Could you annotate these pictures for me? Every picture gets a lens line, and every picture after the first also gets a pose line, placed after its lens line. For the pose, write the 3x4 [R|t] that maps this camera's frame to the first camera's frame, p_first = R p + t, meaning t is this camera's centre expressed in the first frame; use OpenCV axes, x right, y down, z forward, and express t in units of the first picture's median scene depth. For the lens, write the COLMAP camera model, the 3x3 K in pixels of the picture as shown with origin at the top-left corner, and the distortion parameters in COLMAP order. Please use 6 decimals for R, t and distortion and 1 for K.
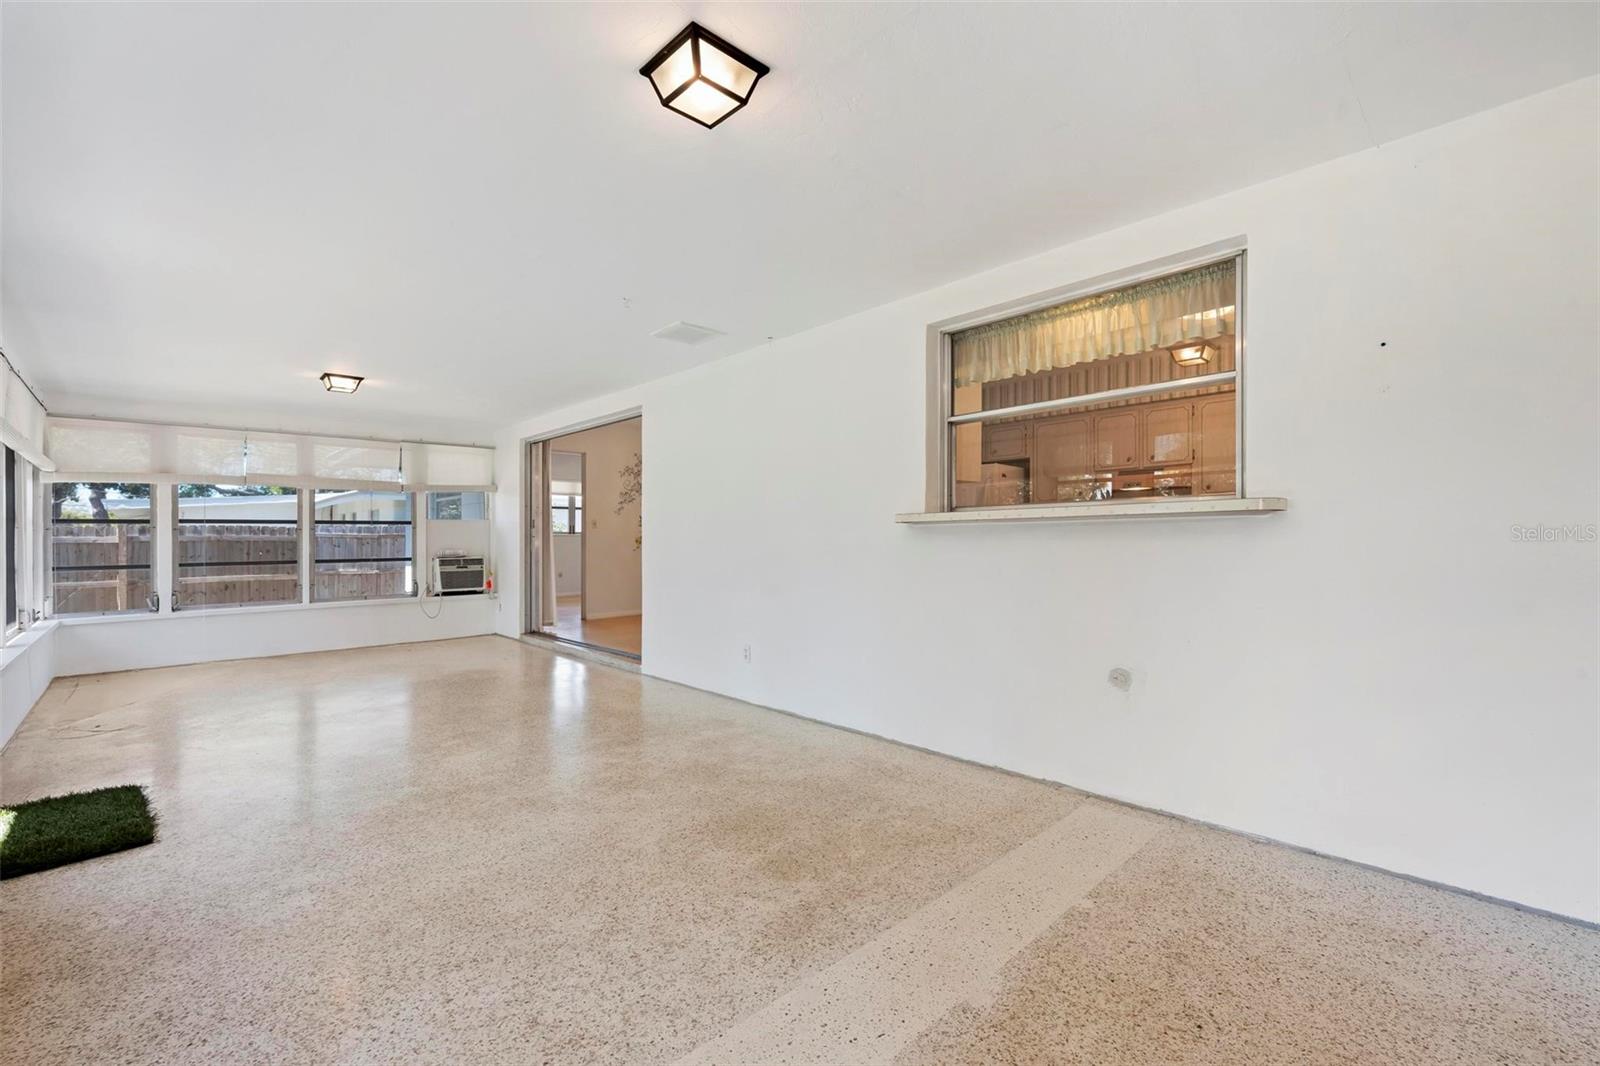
lens RADIAL K [[657.2, 0, 846.3], [0, 657.2, 529.8], [0, 0, 1]] dist [-0.001191, 0.000652]
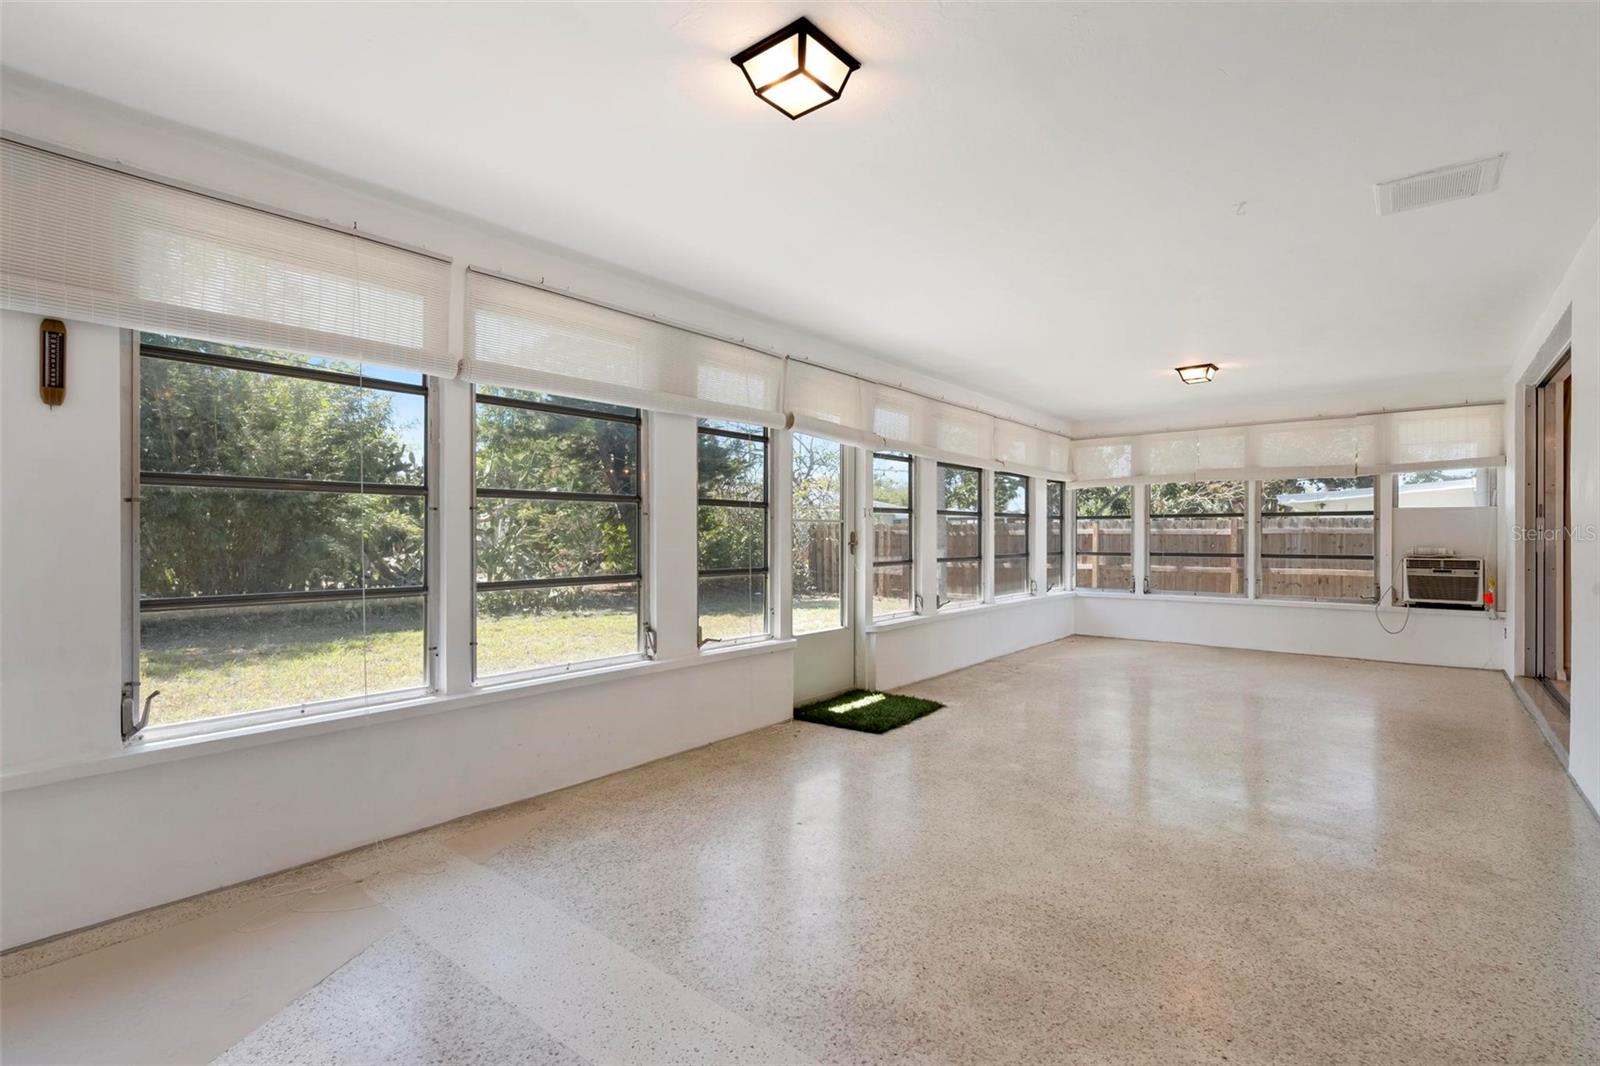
lens RADIAL K [[763.3, 0, 804.5], [0, 763.3, 535.6], [0, 0, 1]] dist [-0.002827, -0.000375]
pose [[0.100018, 0.009461, -0.994941, 0.202344], [0.010124, 0.999893, 0.010526, 0.000028], [0.994934, -0.011125, 0.099912, 0.198865]]
